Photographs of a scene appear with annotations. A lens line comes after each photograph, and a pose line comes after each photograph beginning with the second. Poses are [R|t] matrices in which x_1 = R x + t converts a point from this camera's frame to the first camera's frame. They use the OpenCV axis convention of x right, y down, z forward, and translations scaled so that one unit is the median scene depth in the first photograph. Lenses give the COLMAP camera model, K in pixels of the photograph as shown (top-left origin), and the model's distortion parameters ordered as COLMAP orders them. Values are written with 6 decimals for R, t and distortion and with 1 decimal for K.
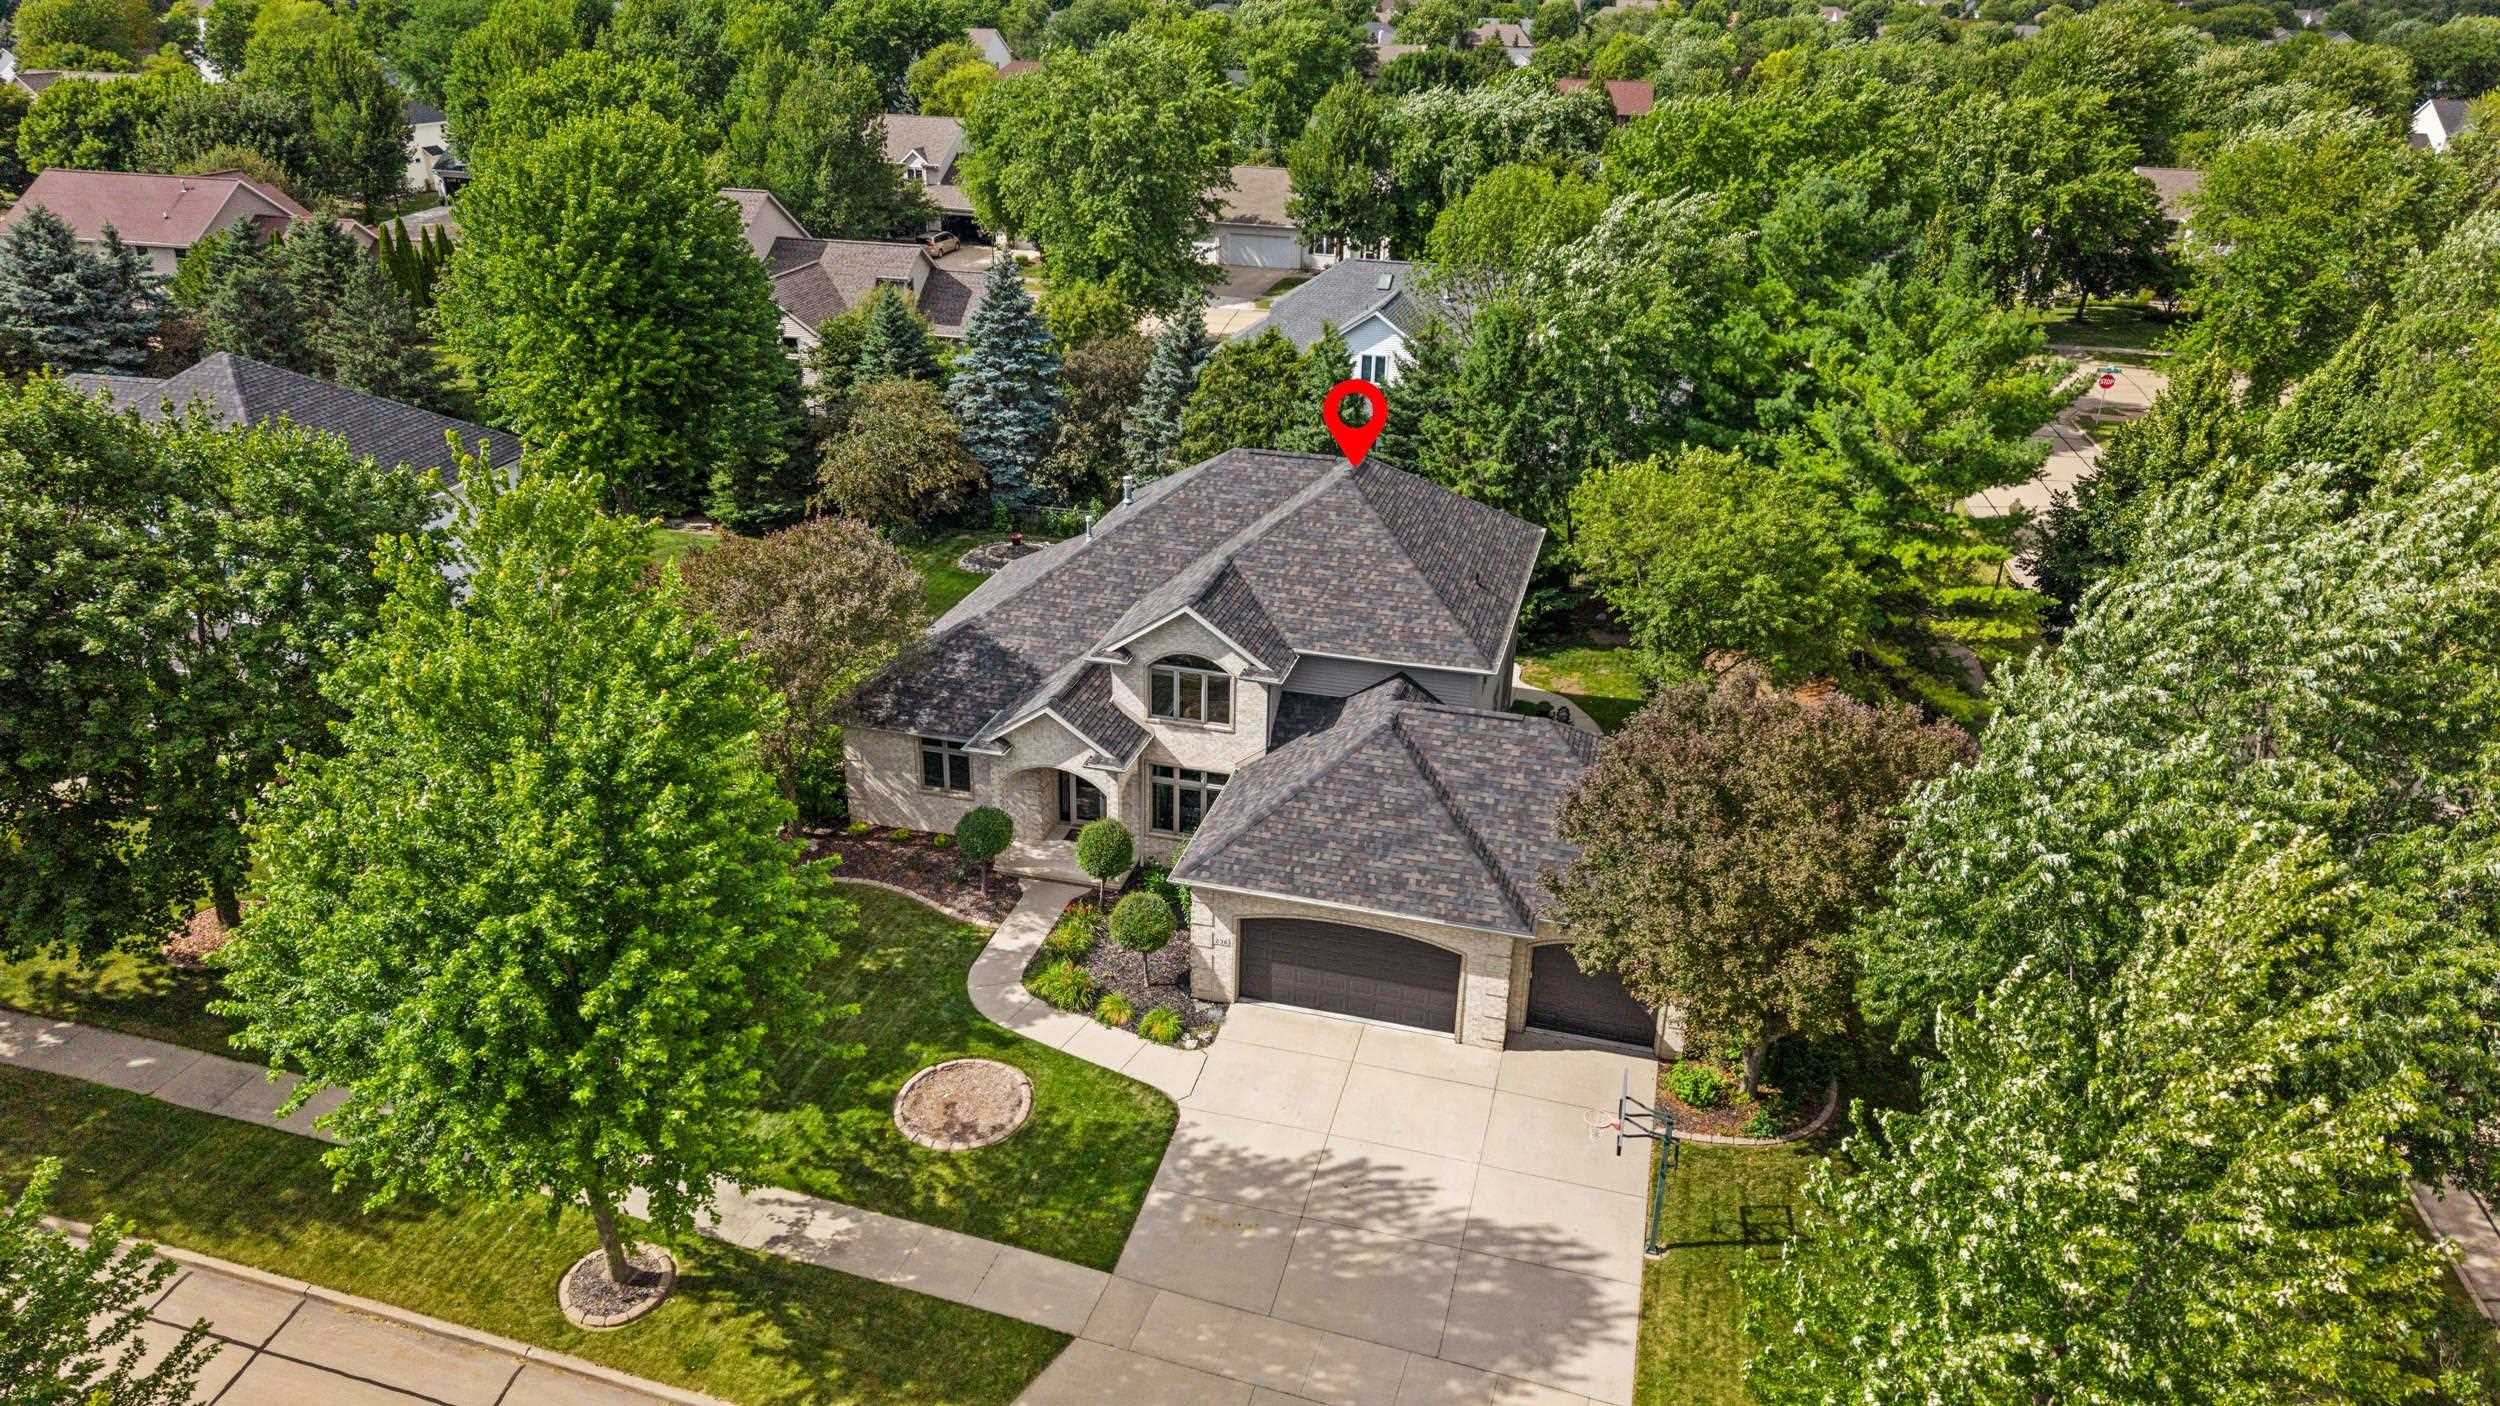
lens RADIAL K [[1668.9, 0, 1248.9], [0, 1668.9, 718.7], [0, 0, 1]] dist [0.043979, -0.050887]
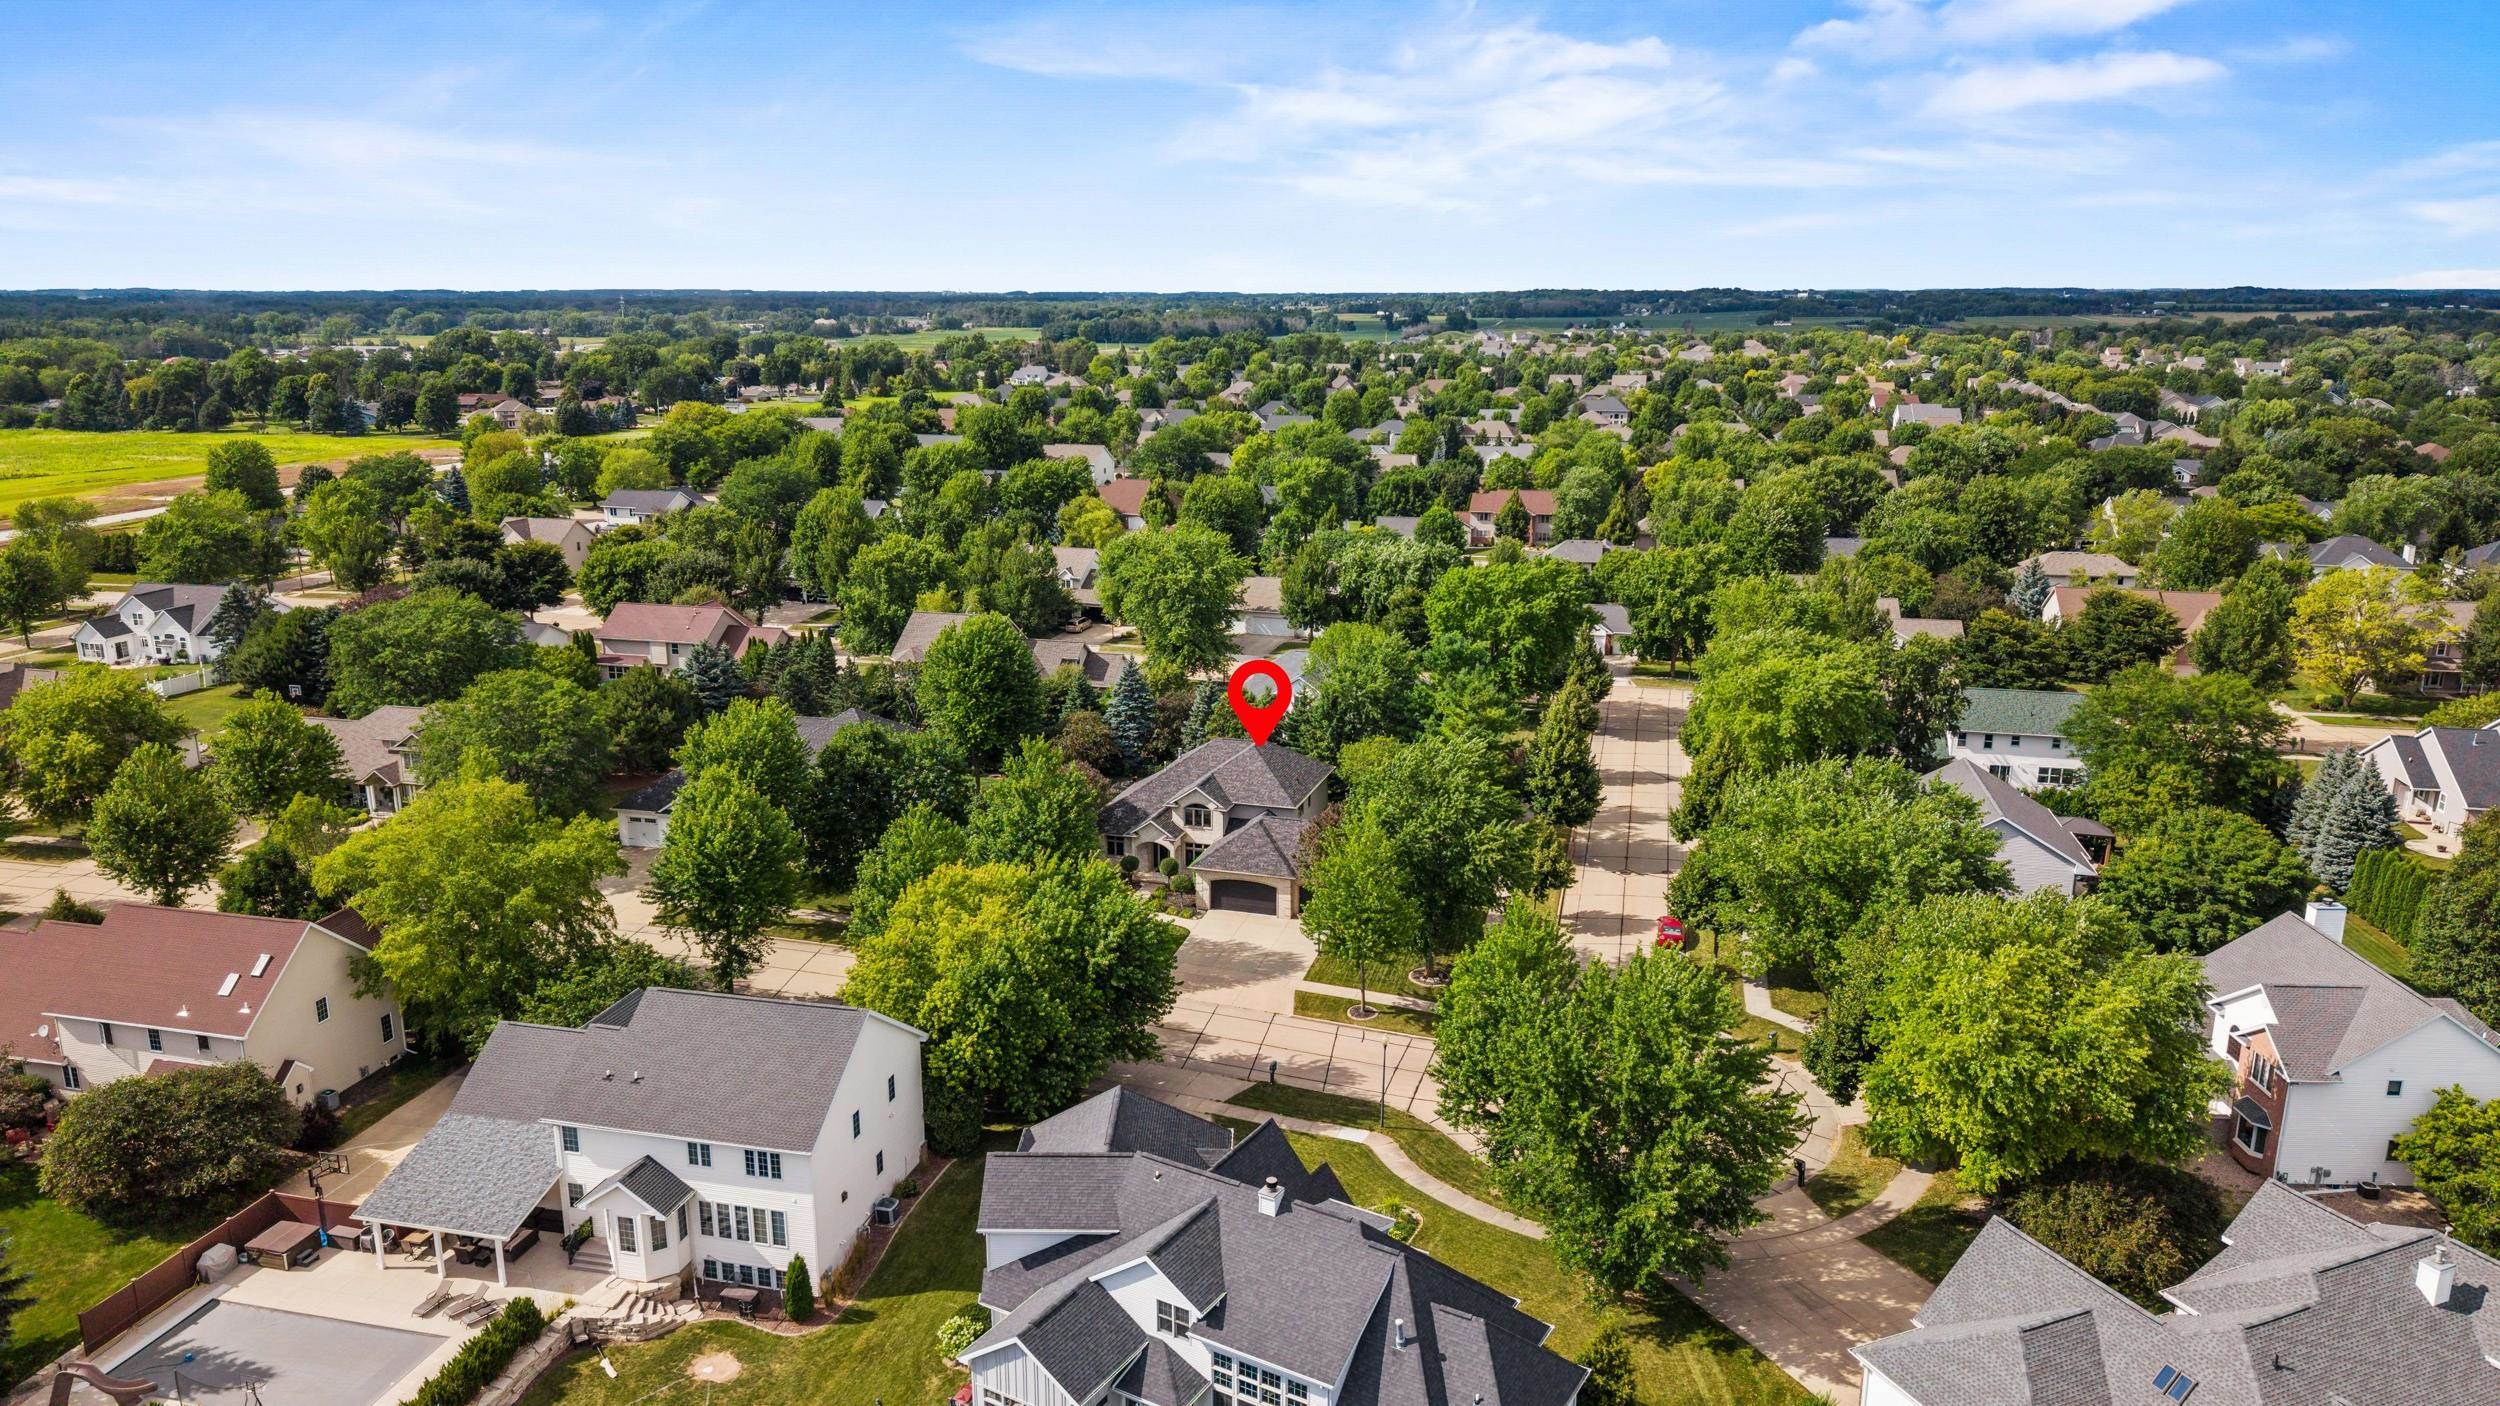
lens RADIAL K [[1668.9, 0, 1248.9], [0, 1668.9, 718.7], [0, 0, 1]] dist [0.043979, -0.050887]
pose [[0.998818, -0.010033, -0.047566, 0.197315], [0.001433, 0.984124, -0.177476, 0.337243], [0.048592, 0.177198, 0.982975, -1.948102]]
